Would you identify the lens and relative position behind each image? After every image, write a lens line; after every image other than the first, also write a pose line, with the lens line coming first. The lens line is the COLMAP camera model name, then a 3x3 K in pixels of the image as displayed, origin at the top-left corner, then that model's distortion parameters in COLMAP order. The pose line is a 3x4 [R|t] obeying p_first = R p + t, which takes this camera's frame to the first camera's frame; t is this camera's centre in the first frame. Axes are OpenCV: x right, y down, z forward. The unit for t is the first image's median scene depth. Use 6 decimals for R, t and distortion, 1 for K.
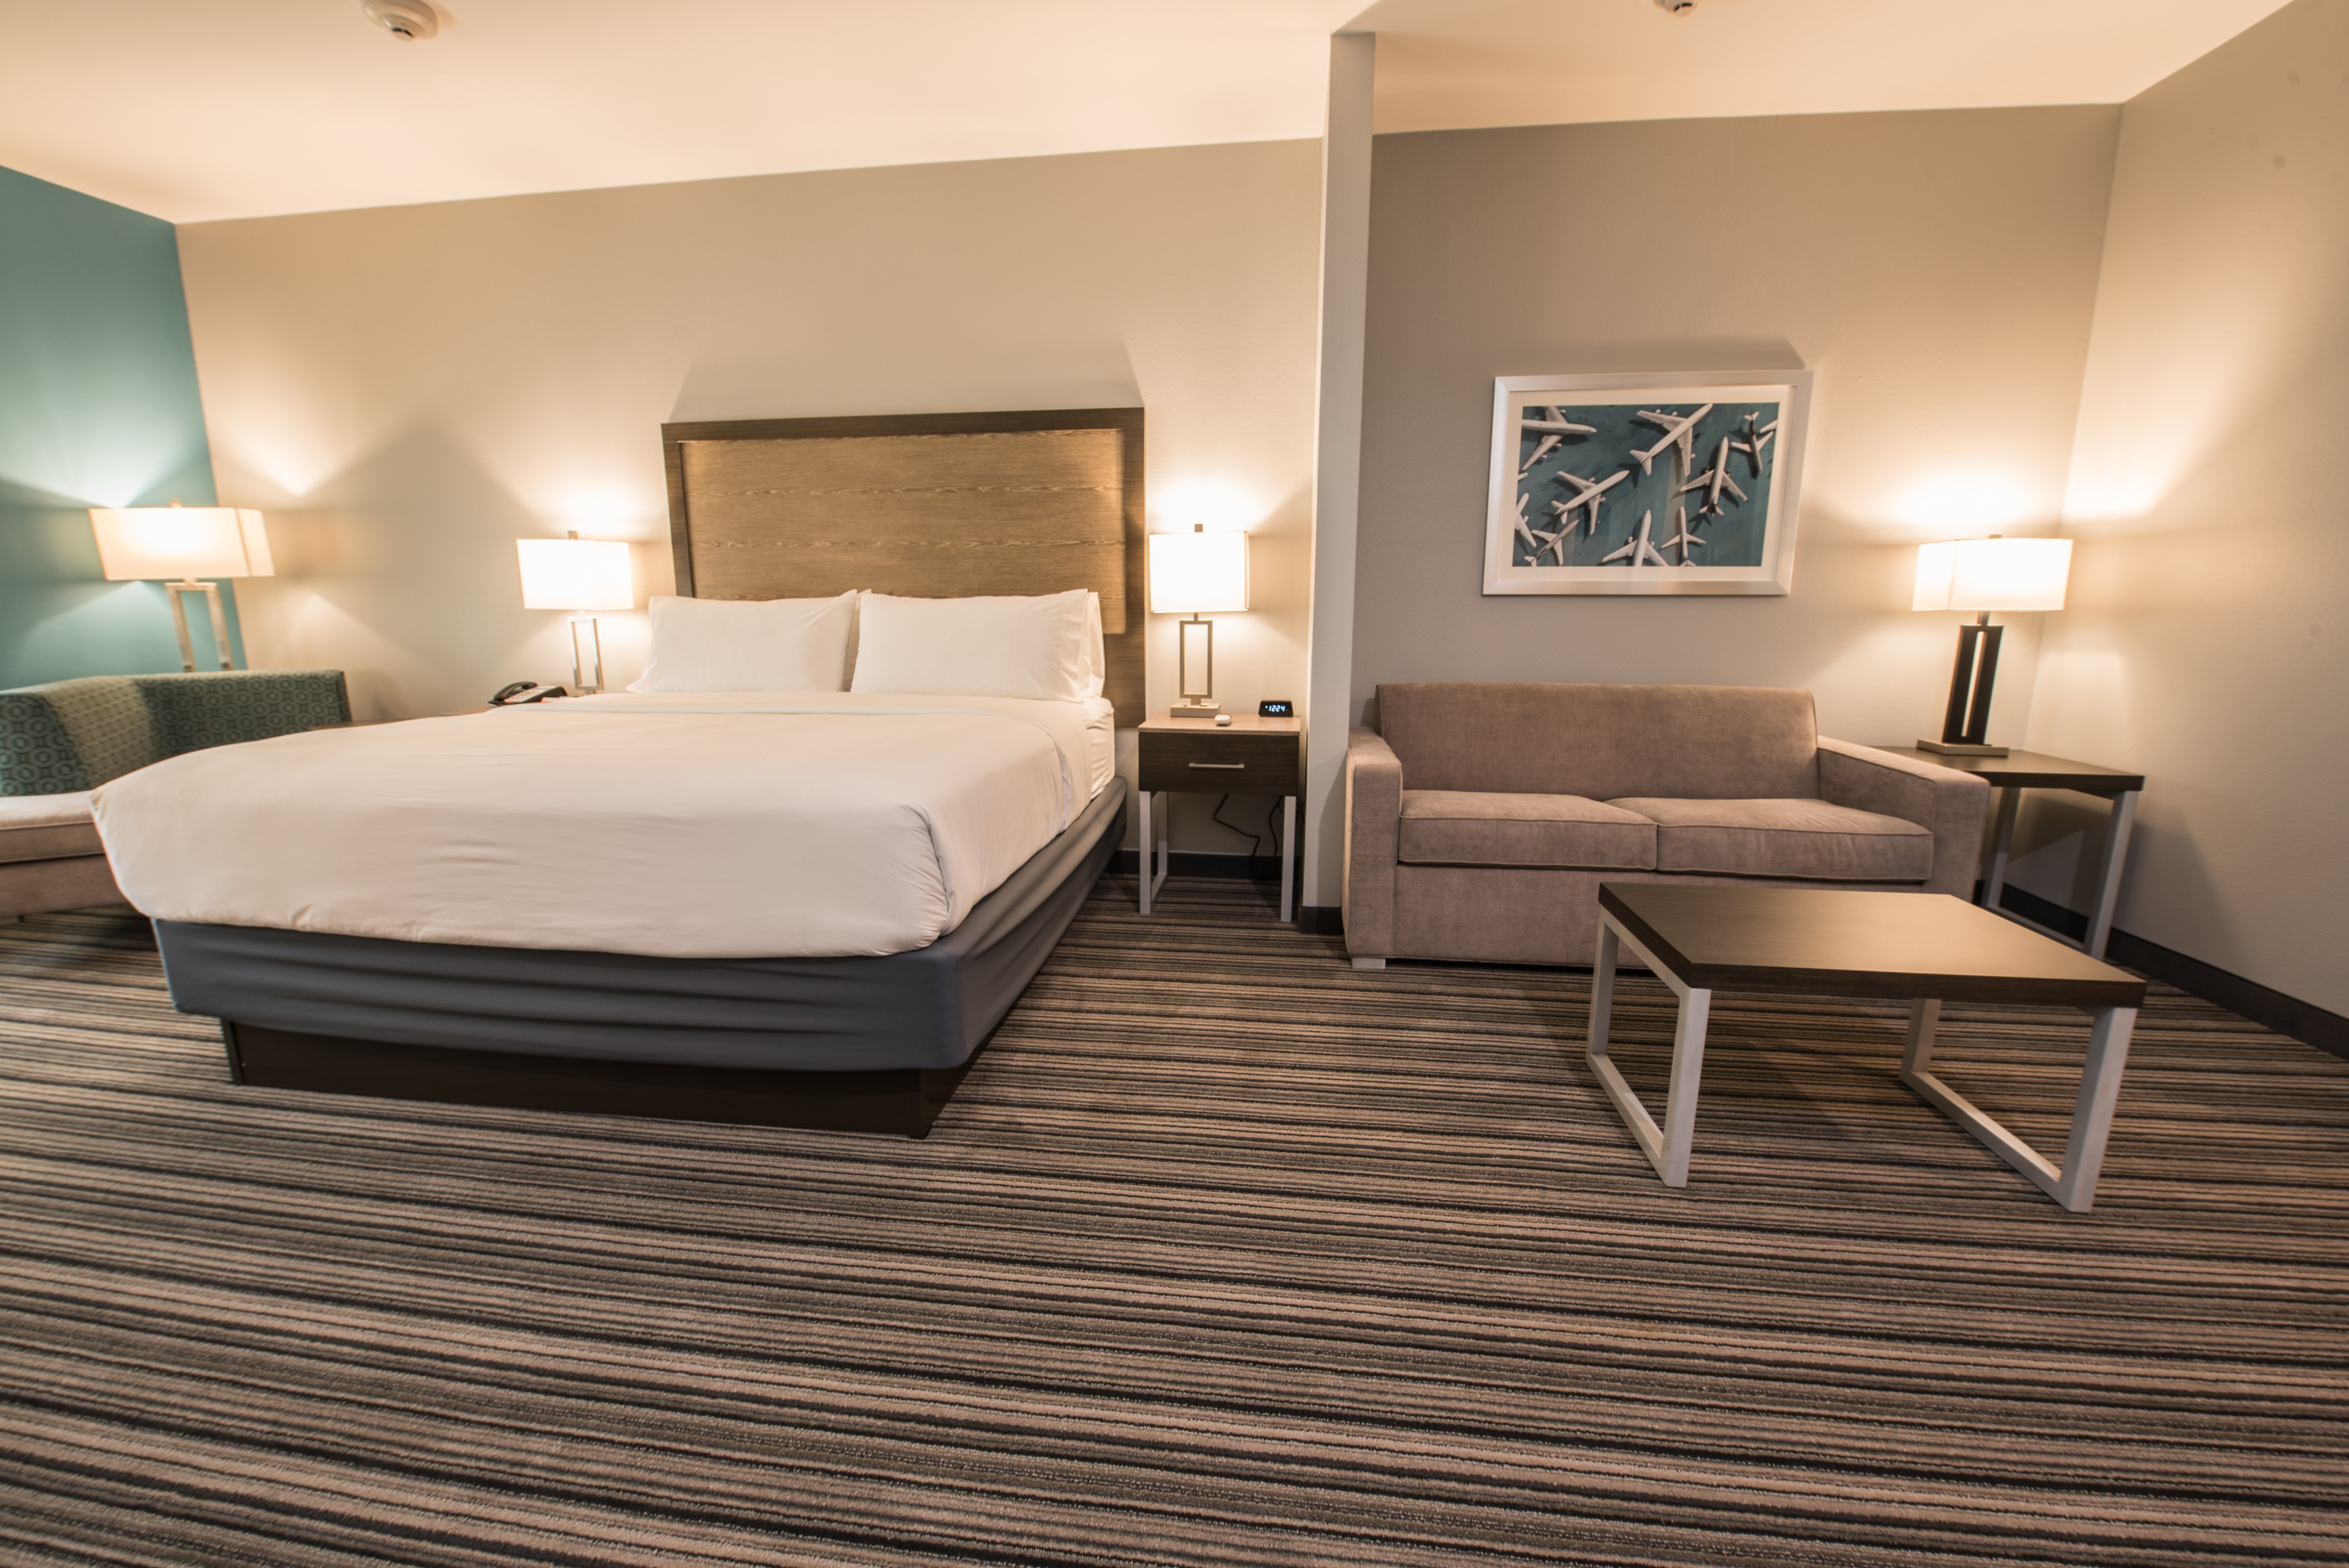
lens RADIAL K [[917.0, 0, 1163.1], [0, 917.0, 785.5], [0, 0, 1]] dist [-0.014891, -0.002965]
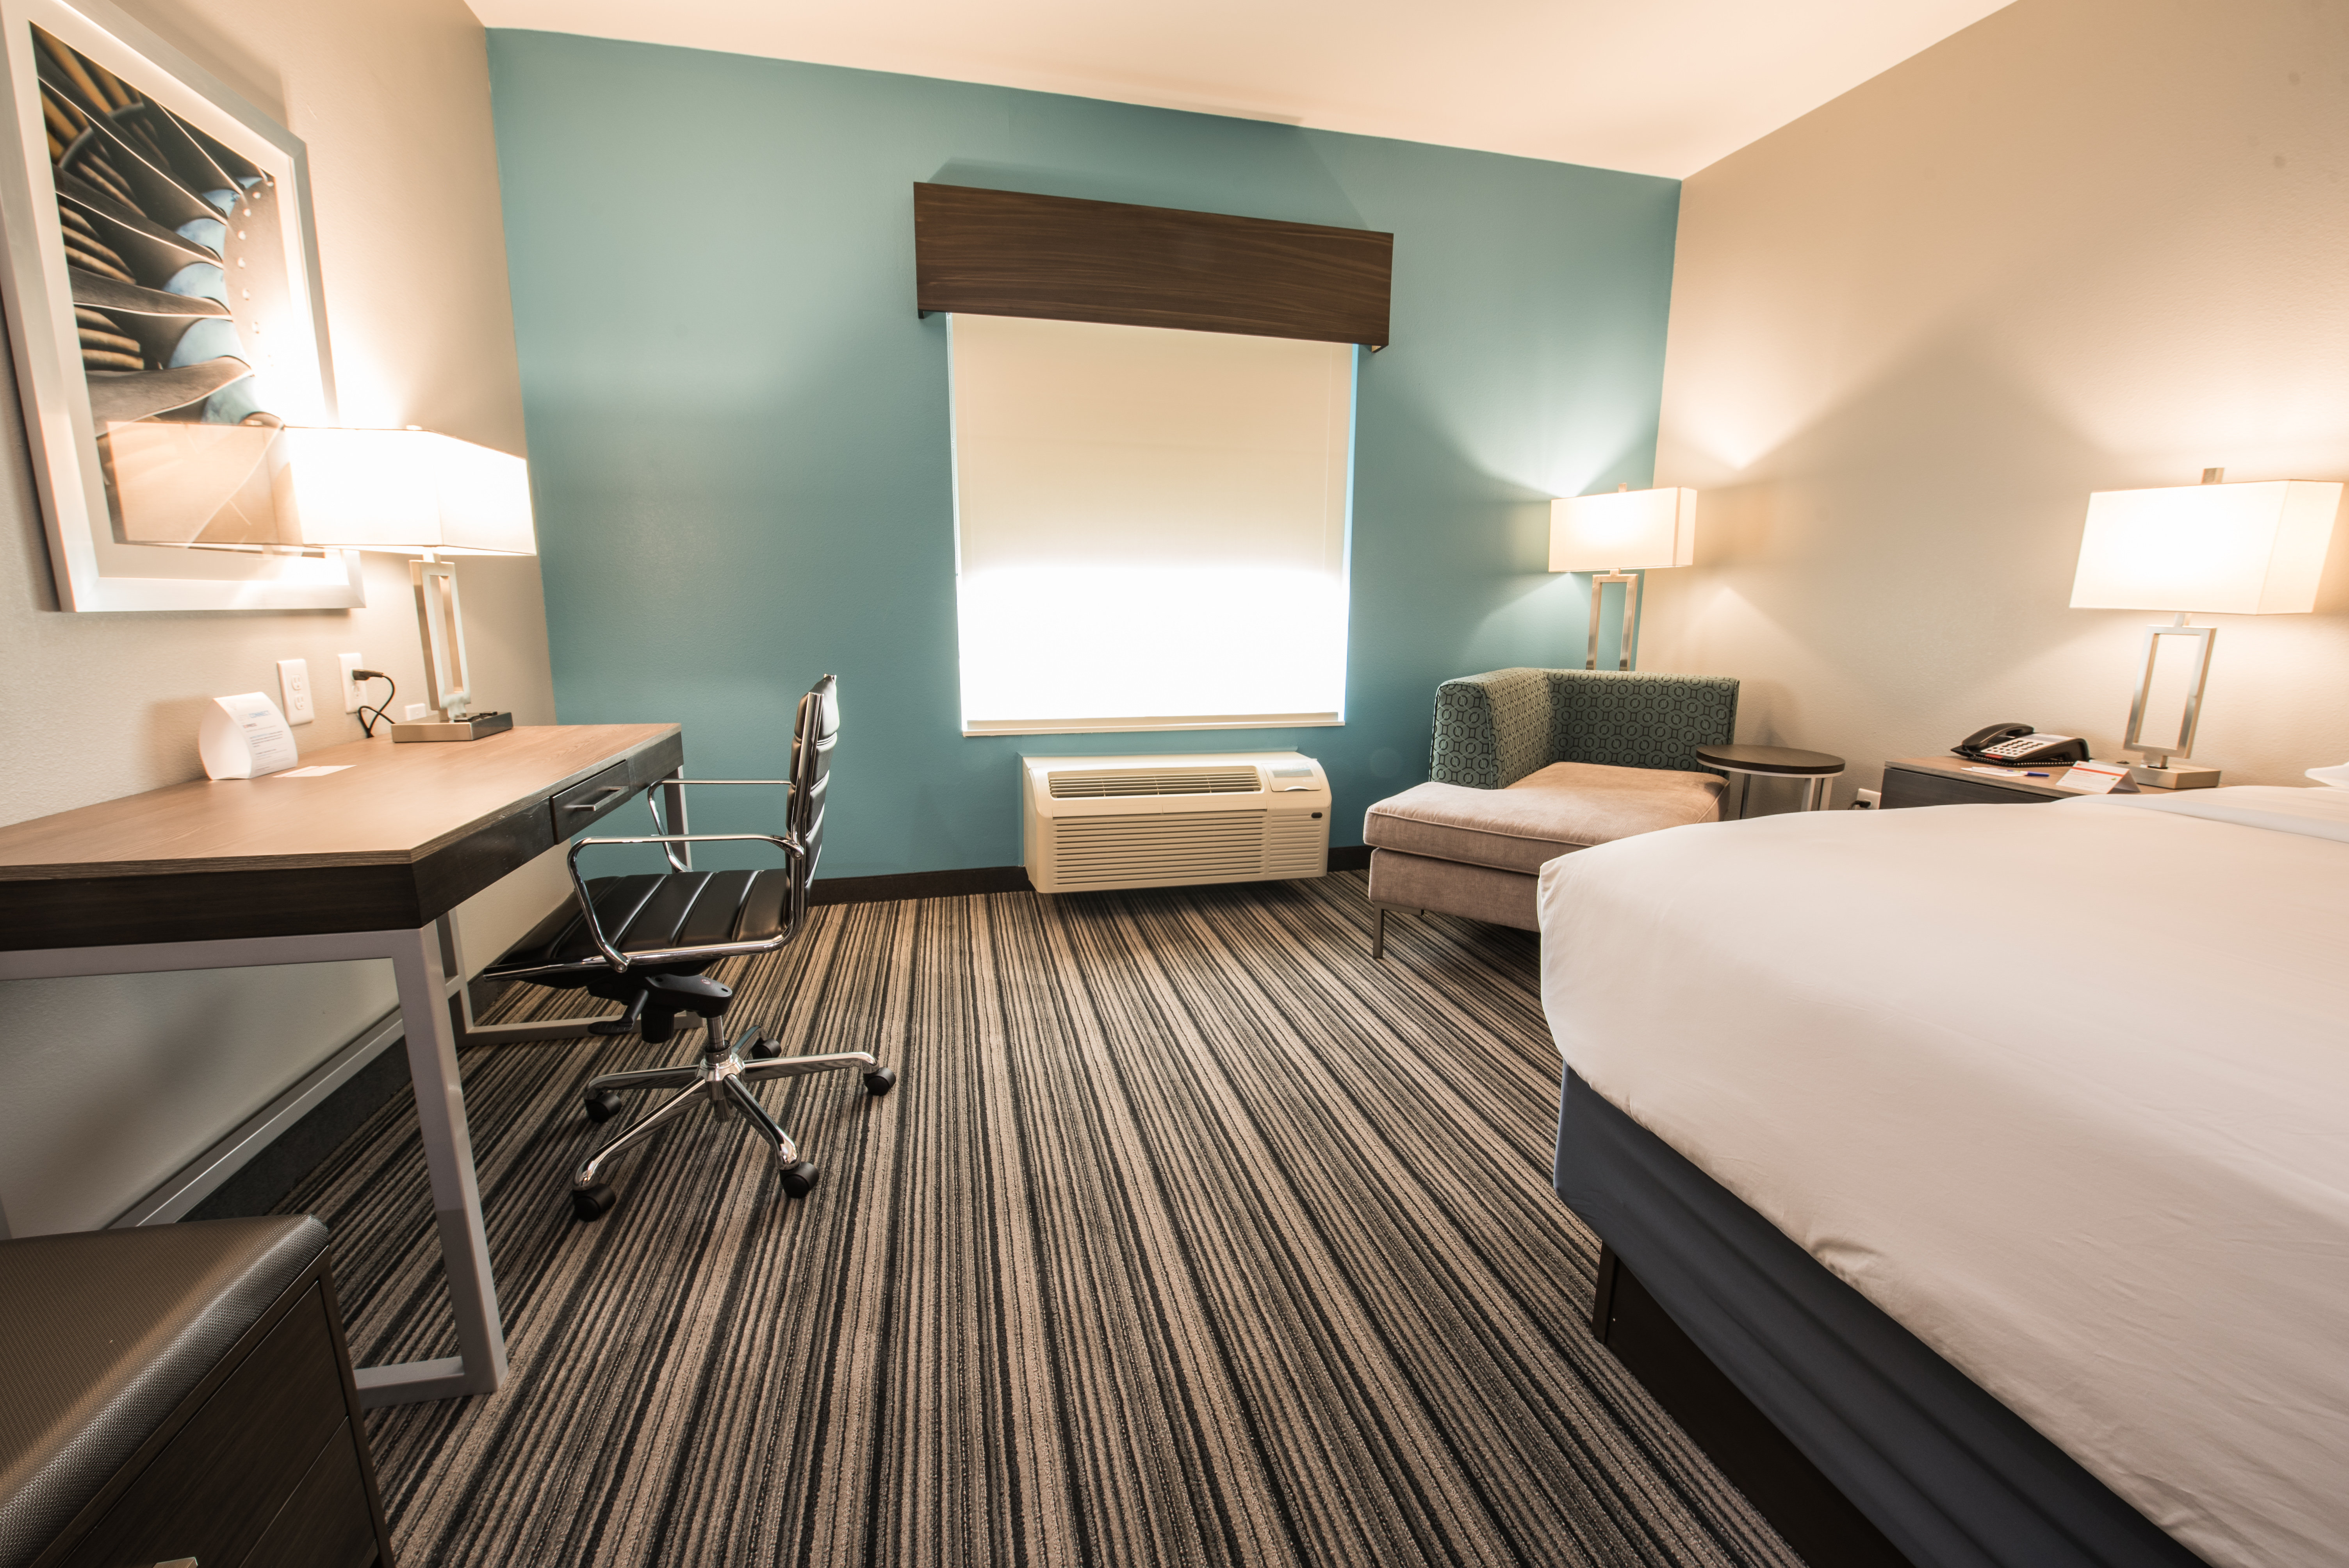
lens RADIAL K [[917.0, 0, 1163.1], [0, 917.0, 785.5], [0, 0, 1]] dist [-0.014891, -0.002965]
pose [[0.362021, 0.183495, -0.913931, -0.396139], [-0.182989, 0.975347, 0.123341, -0.049065], [0.914033, 0.122588, 0.386674, 0.264213]]
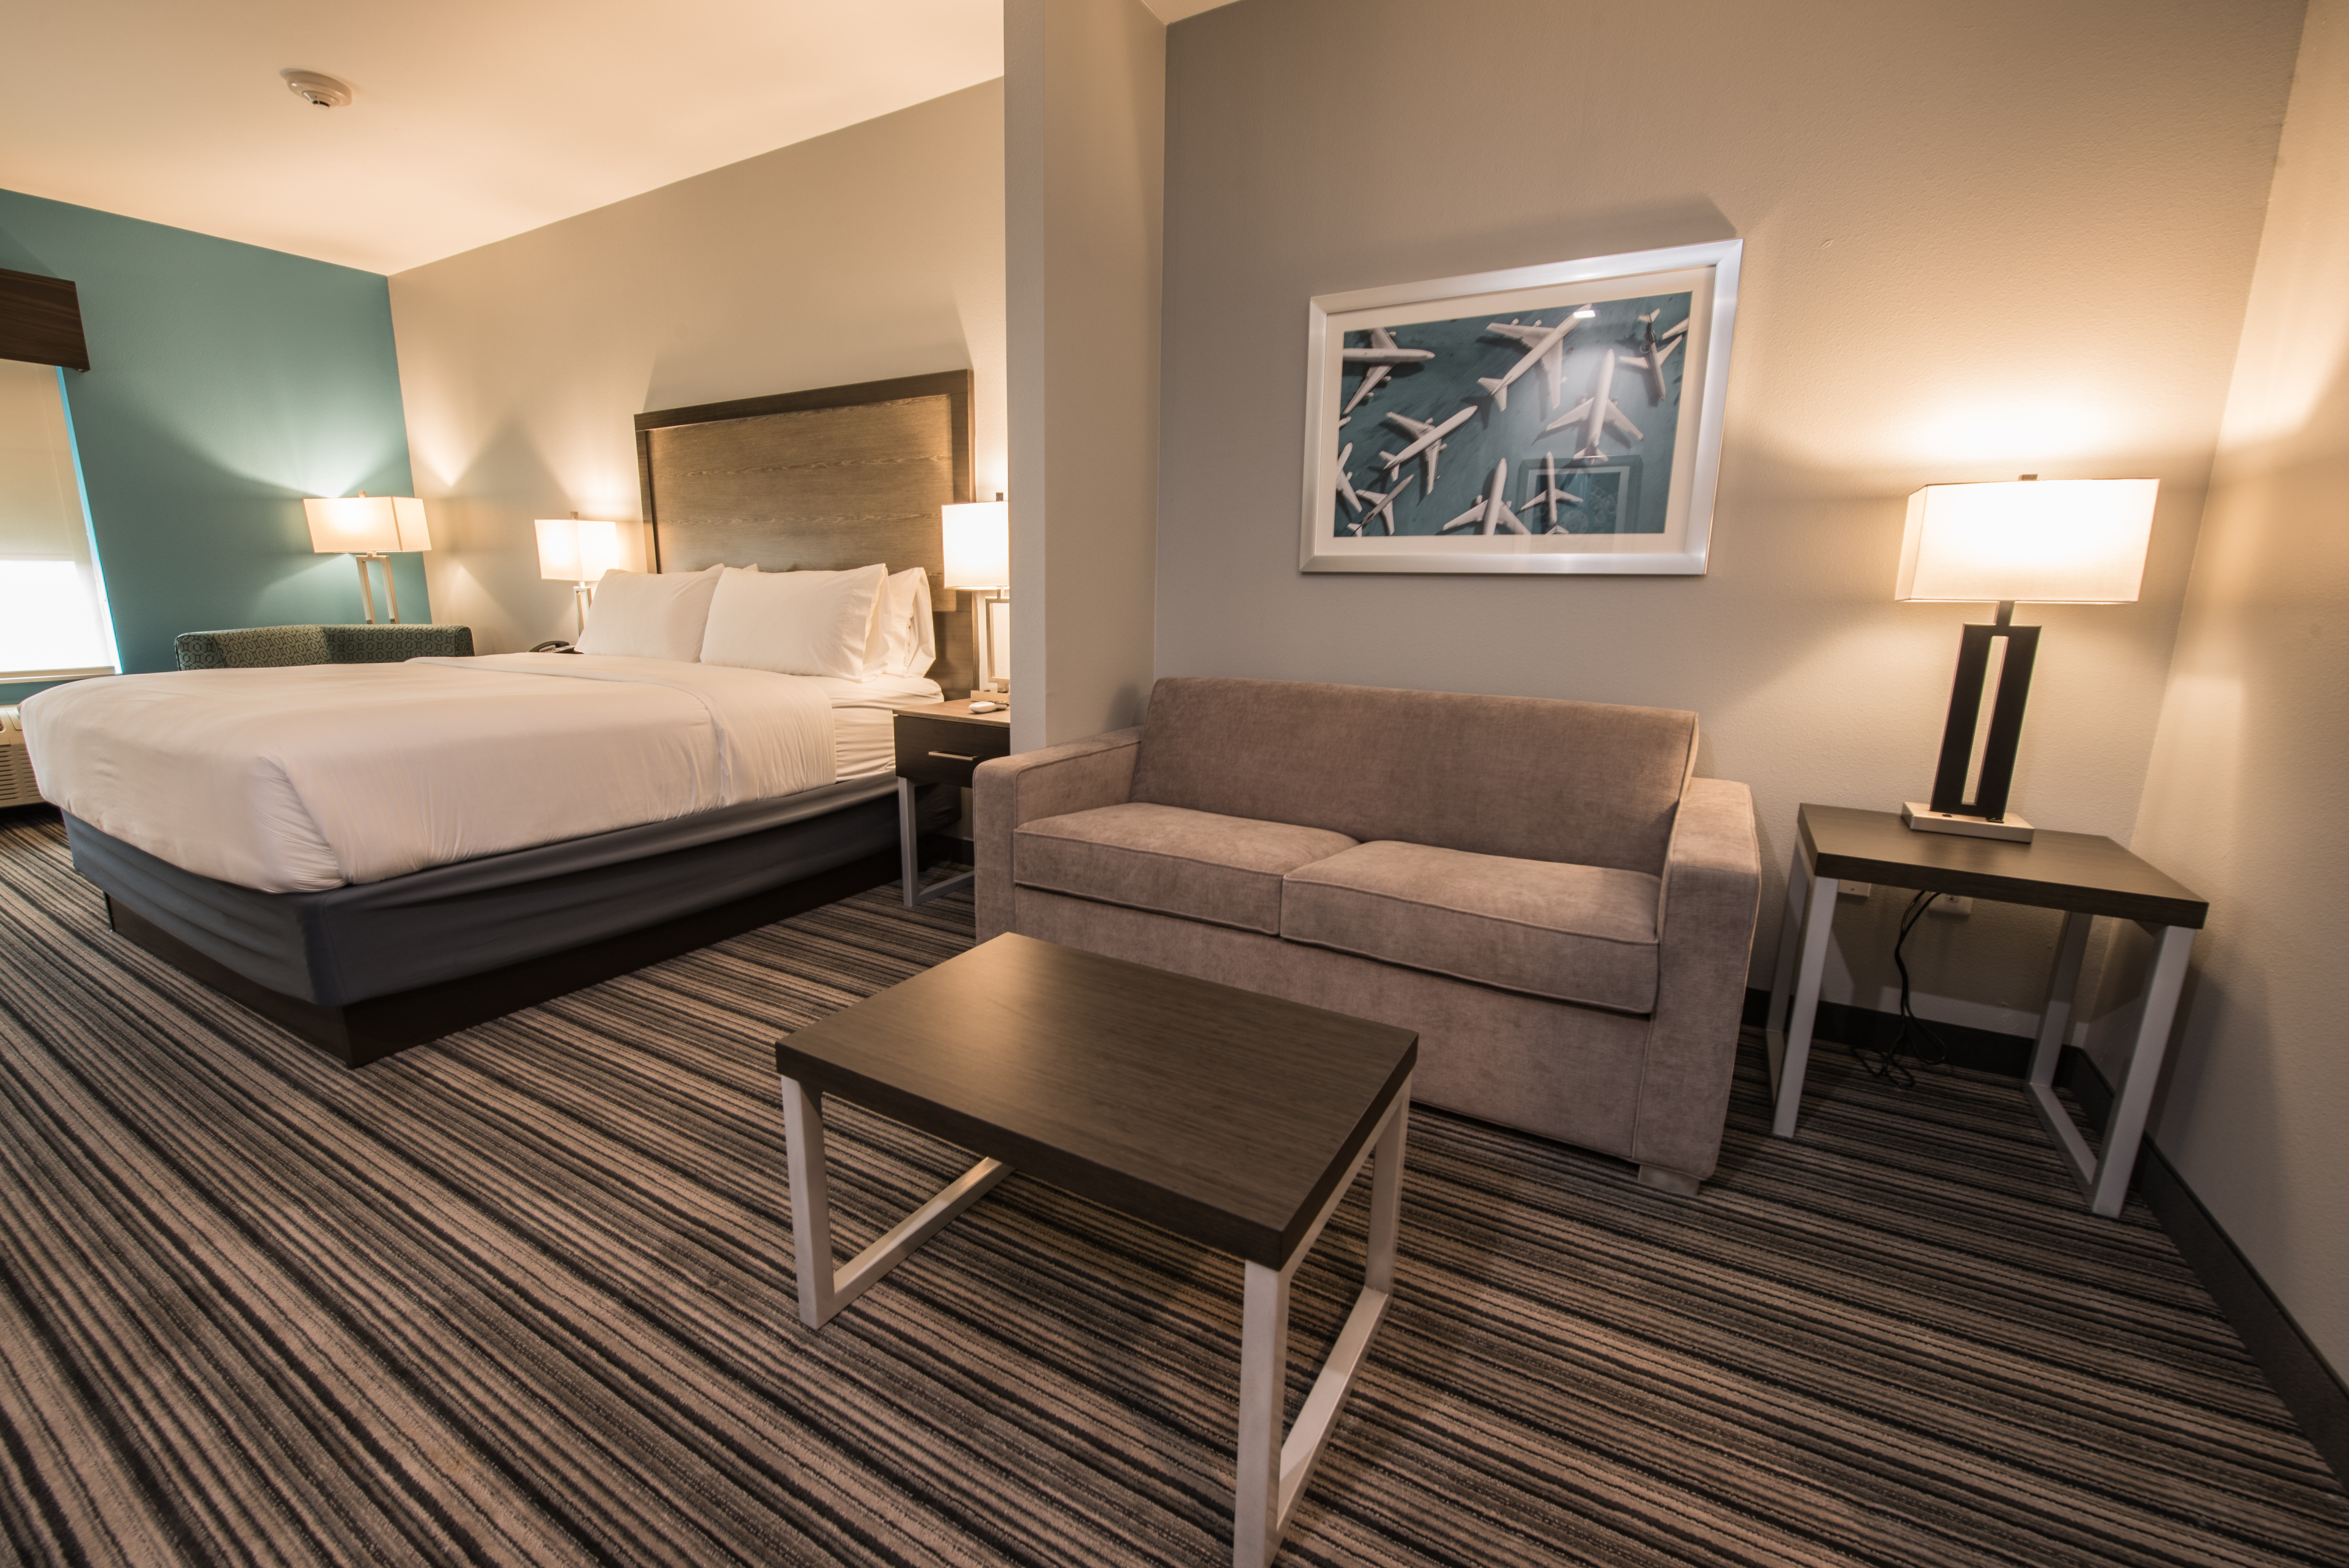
lens RADIAL K [[944.4, 0, 1174.5], [0, 944.4, 784.0], [0, 0, 1]] dist [-0.002775, -0.008127]
pose [[0.925057, 0.090404, -0.368913, 0.594233], [-0.087338, 0.995864, 0.025038, -0.035585], [0.369651, 0.009058, 0.929127, 0.195173]]
